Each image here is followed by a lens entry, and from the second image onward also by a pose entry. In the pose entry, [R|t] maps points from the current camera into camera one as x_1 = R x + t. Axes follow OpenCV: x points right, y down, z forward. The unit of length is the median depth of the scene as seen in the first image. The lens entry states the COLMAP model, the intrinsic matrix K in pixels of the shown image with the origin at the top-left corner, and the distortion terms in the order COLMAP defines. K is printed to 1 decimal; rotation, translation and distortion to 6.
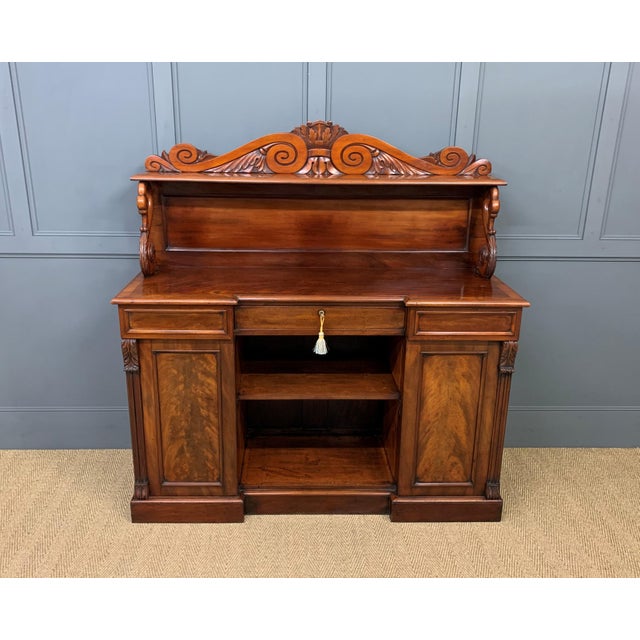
lens RADIAL K [[646.6, 0, 316.9], [0, 646.6, 348.5], [0, 0, 1]] dist [0.018673, 0.000000]
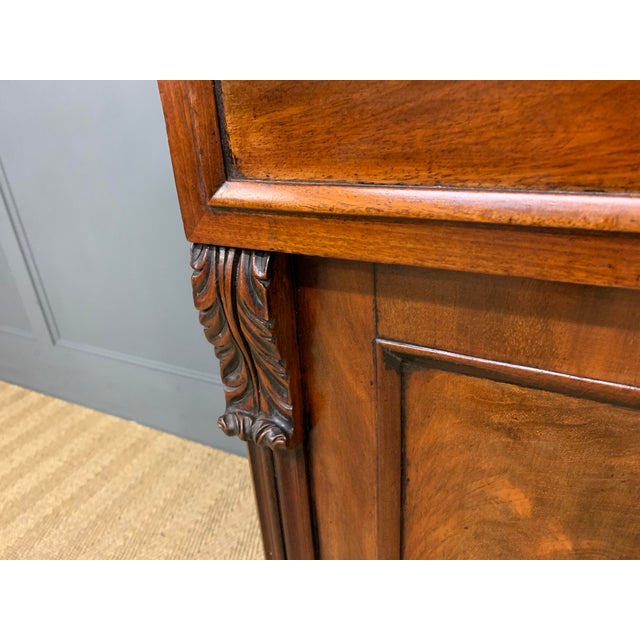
lens RADIAL K [[489.0, 0, 320.6], [0, 489.0, 319.3], [0, 0, 1]] dist [-0.001745, 0.007378]
pose [[0.875018, 0.140092, -0.463376, -0.198361], [-0.089408, 0.987512, 0.129718, -0.014585], [0.475762, -0.072076, 0.876616, 0.823864]]
